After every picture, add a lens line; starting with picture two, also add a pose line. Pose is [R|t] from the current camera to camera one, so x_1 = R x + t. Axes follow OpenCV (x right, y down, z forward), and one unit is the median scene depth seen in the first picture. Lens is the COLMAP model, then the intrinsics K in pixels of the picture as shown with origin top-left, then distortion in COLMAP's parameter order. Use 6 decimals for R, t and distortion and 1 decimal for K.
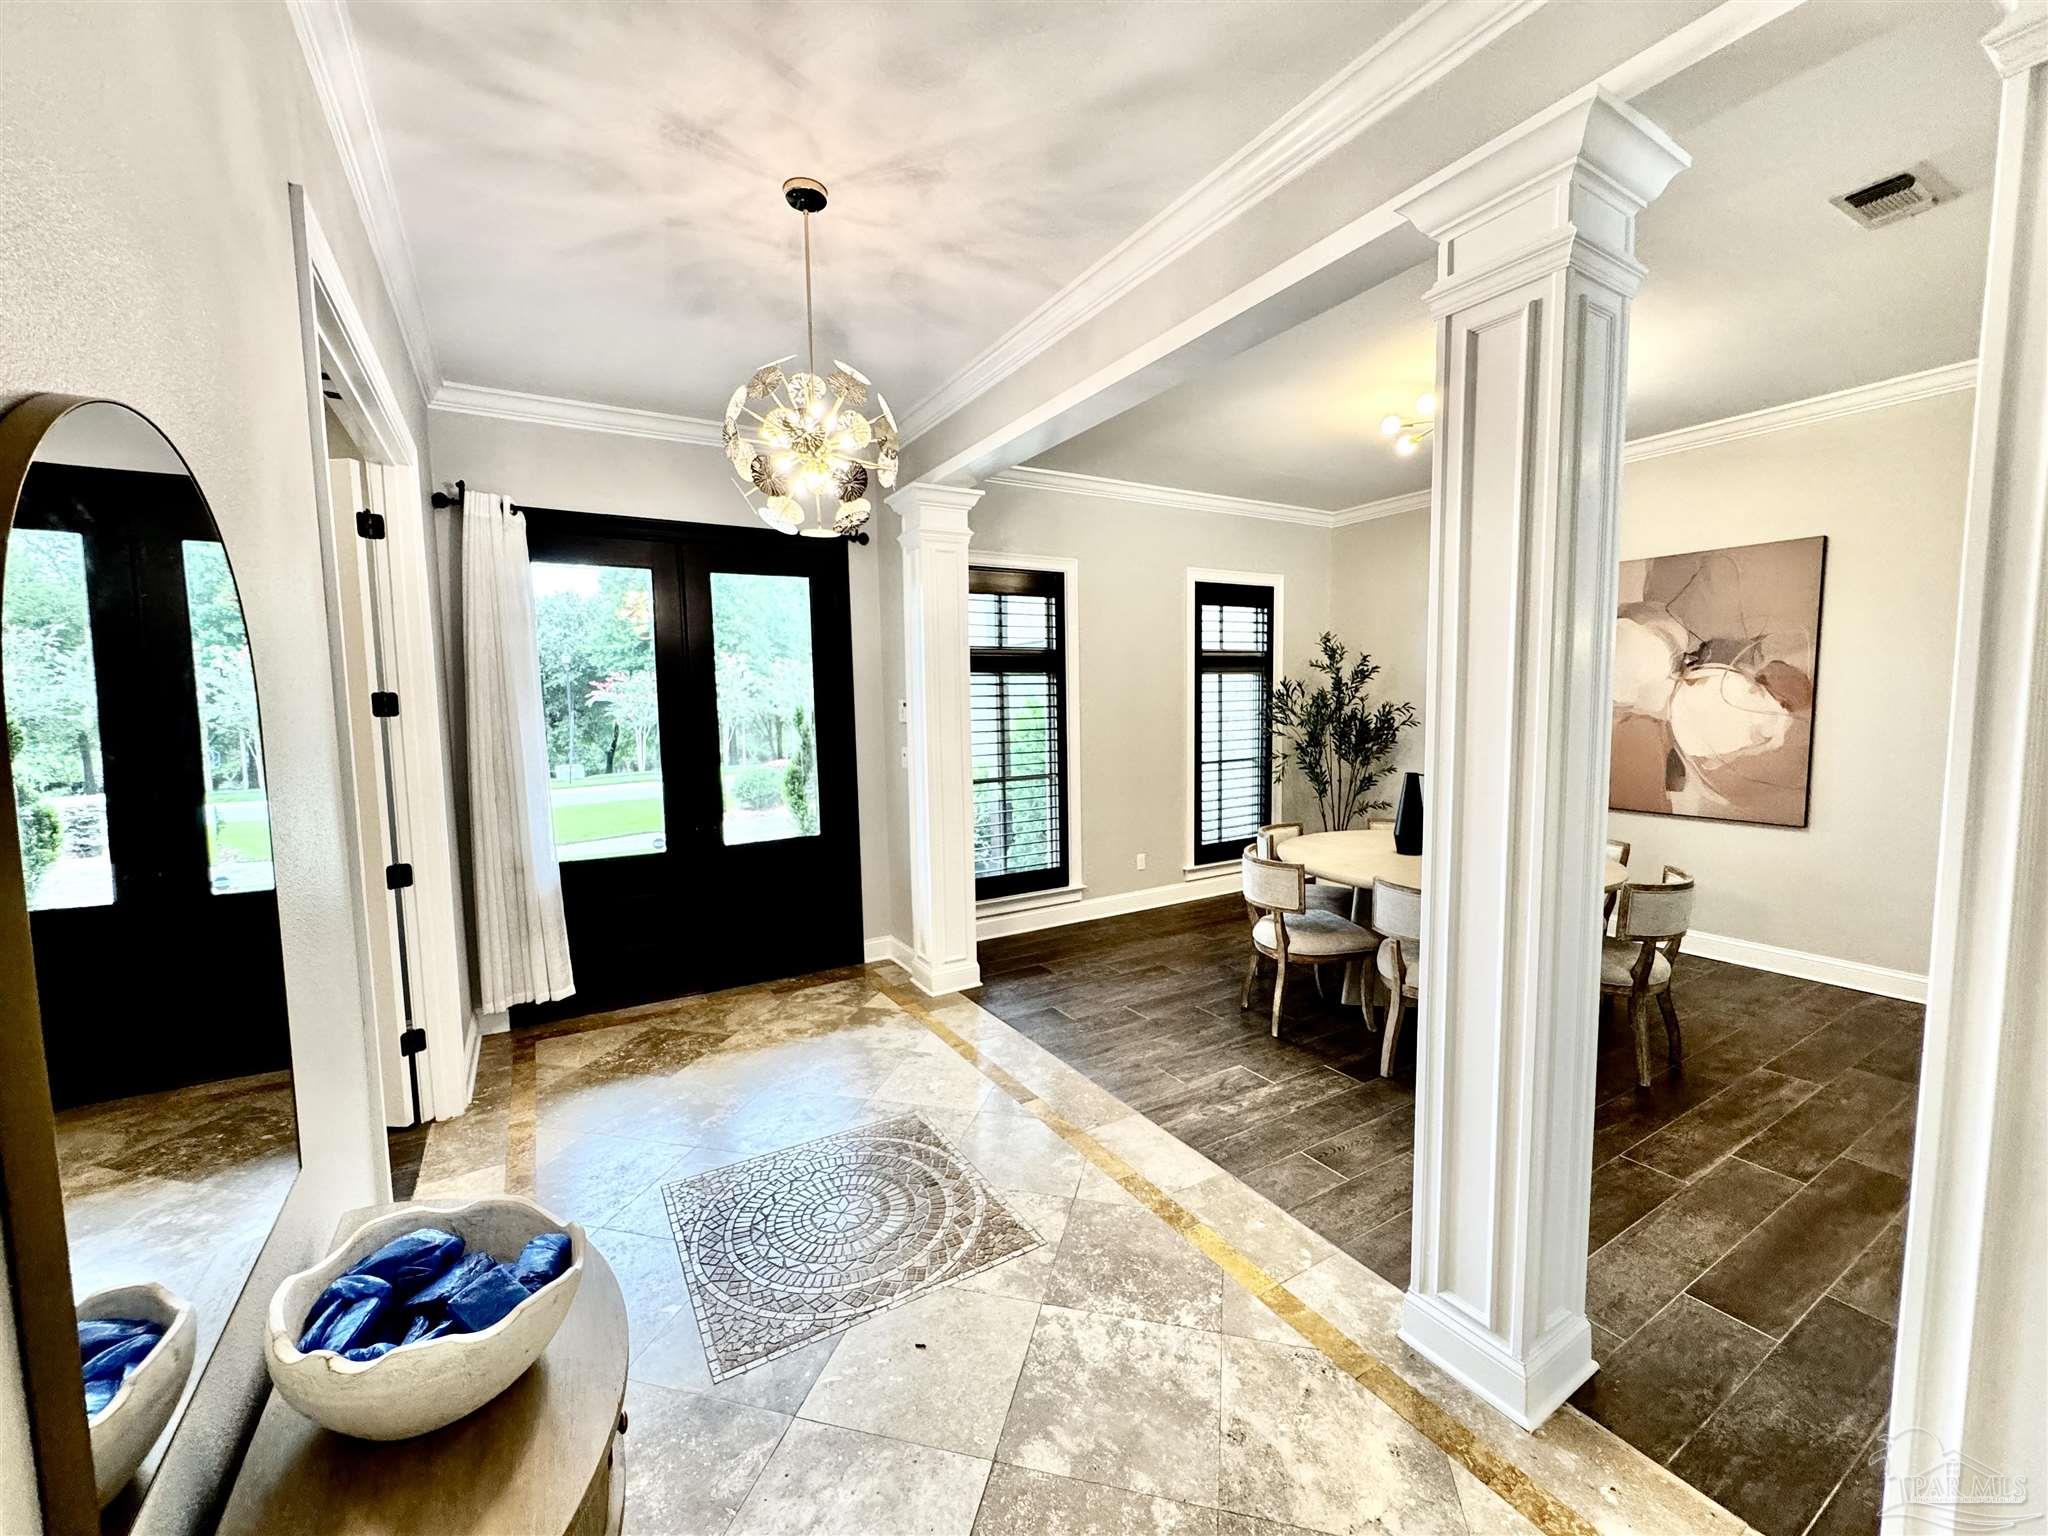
lens RADIAL K [[818.2, 0, 1028.0], [0, 818.2, 770.3], [0, 0, 1]] dist [-0.003621, 0.000272]
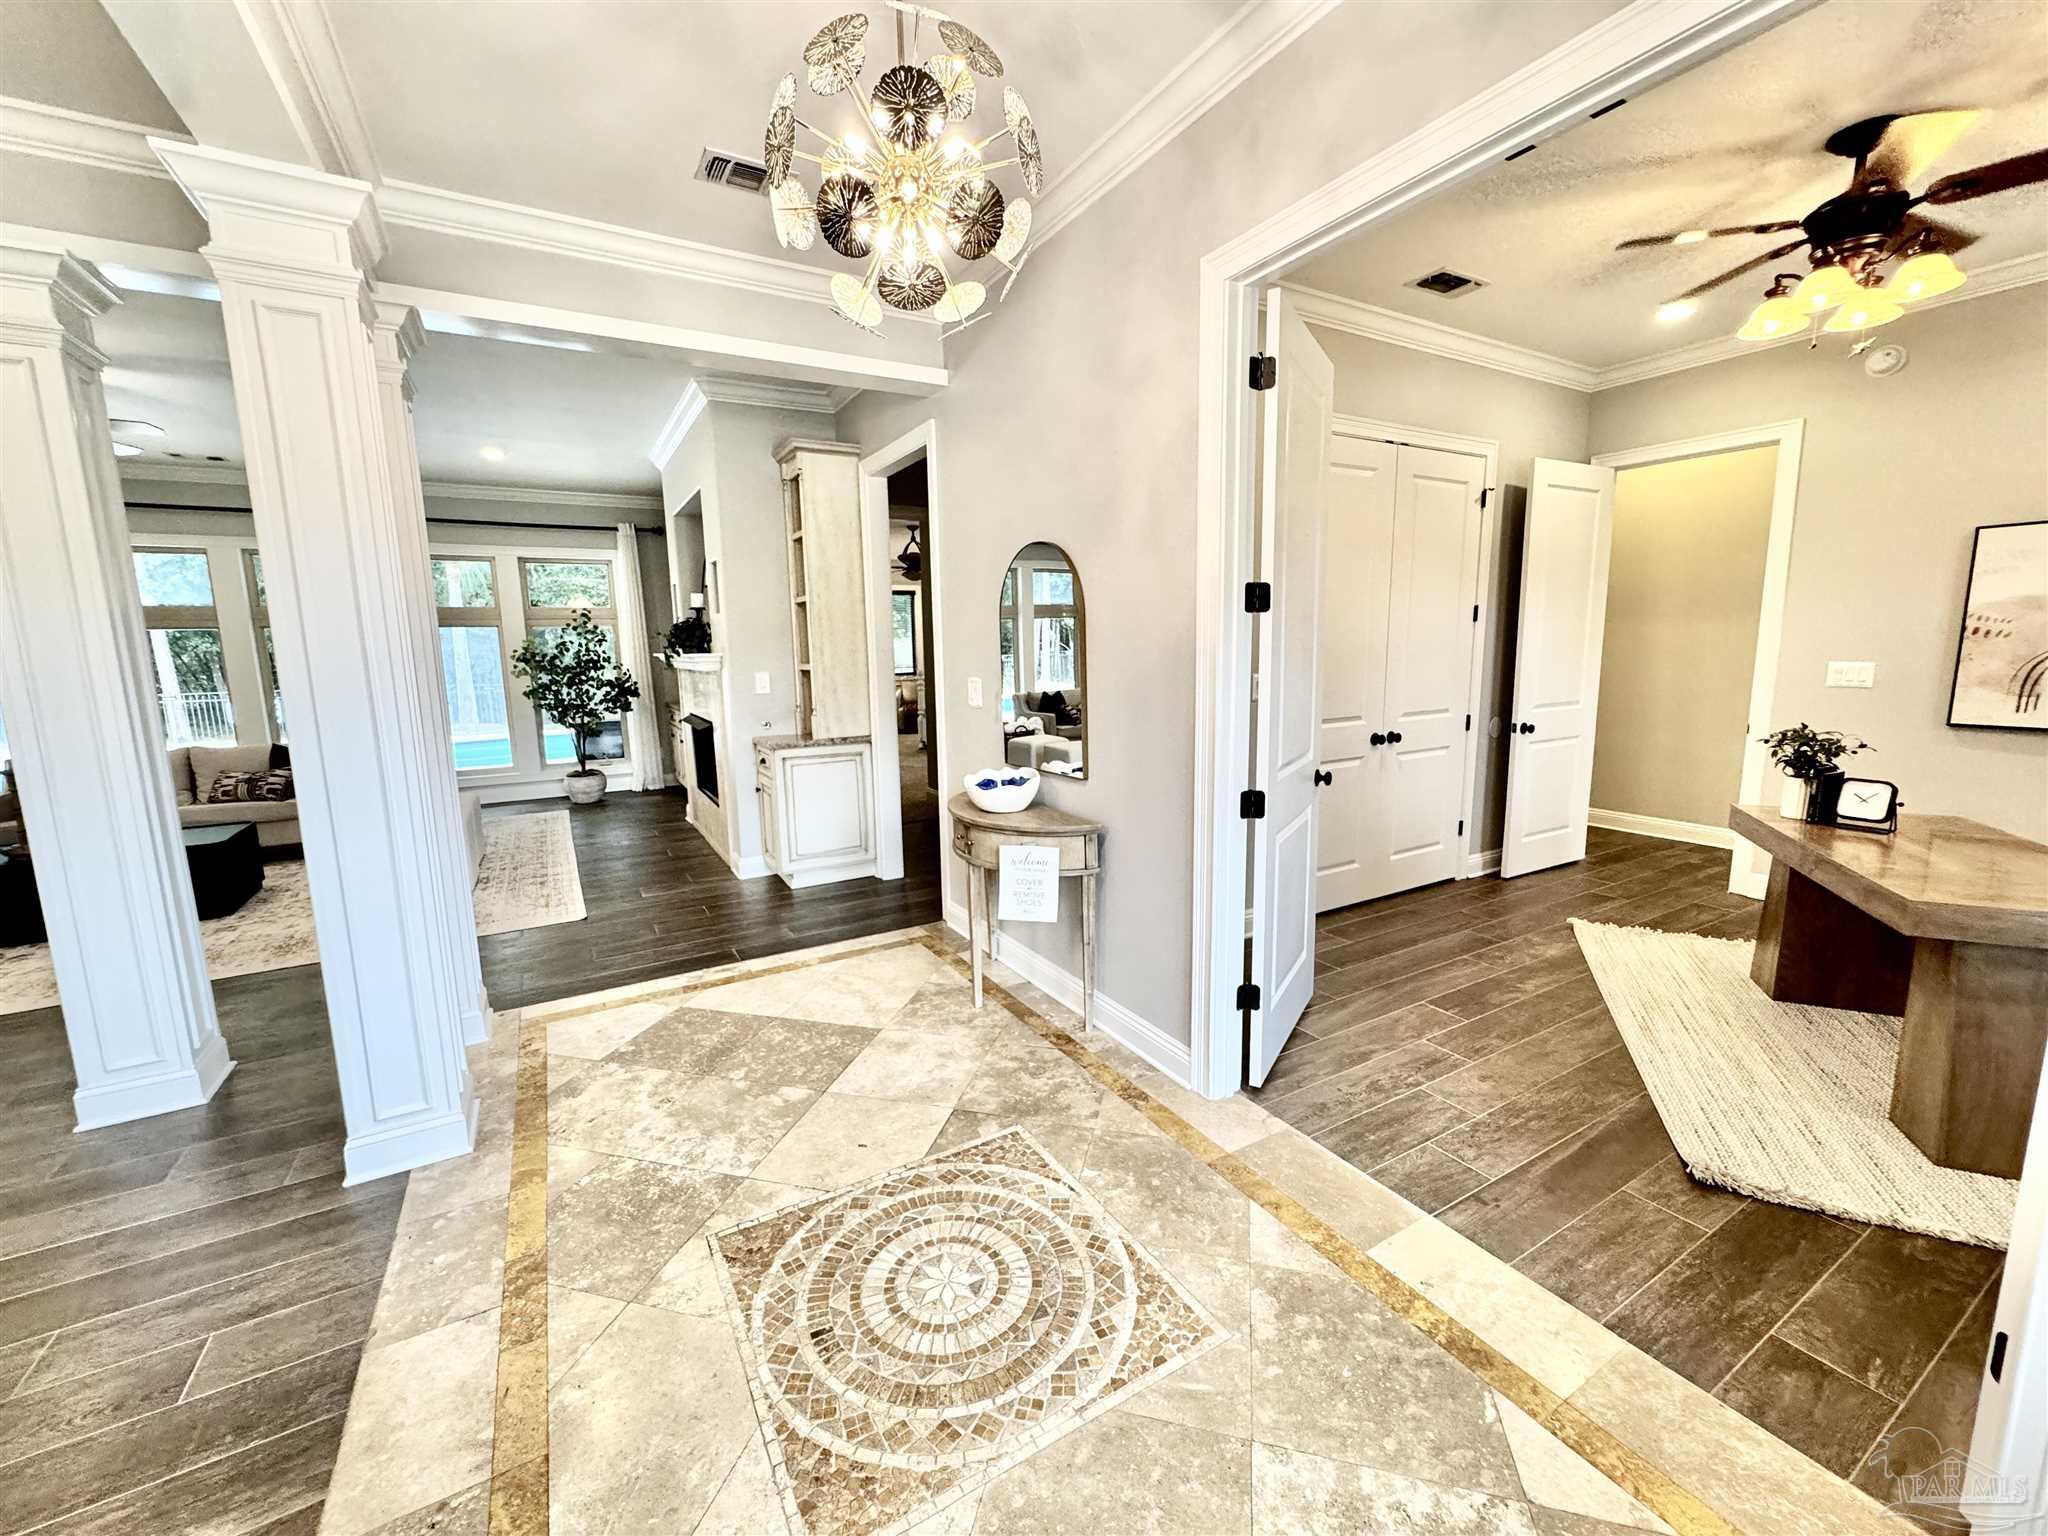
lens RADIAL K [[818.2, 0, 1018.4], [0, 818.2, 766.2], [0, 0, 1]] dist [-0.003621, 0.000272]
pose [[-0.999062, 0.031247, 0.029968, -0.191538], [0.037590, 0.969472, 0.242304, -0.058717], [-0.021482, 0.243203, -0.969737, 0.936548]]
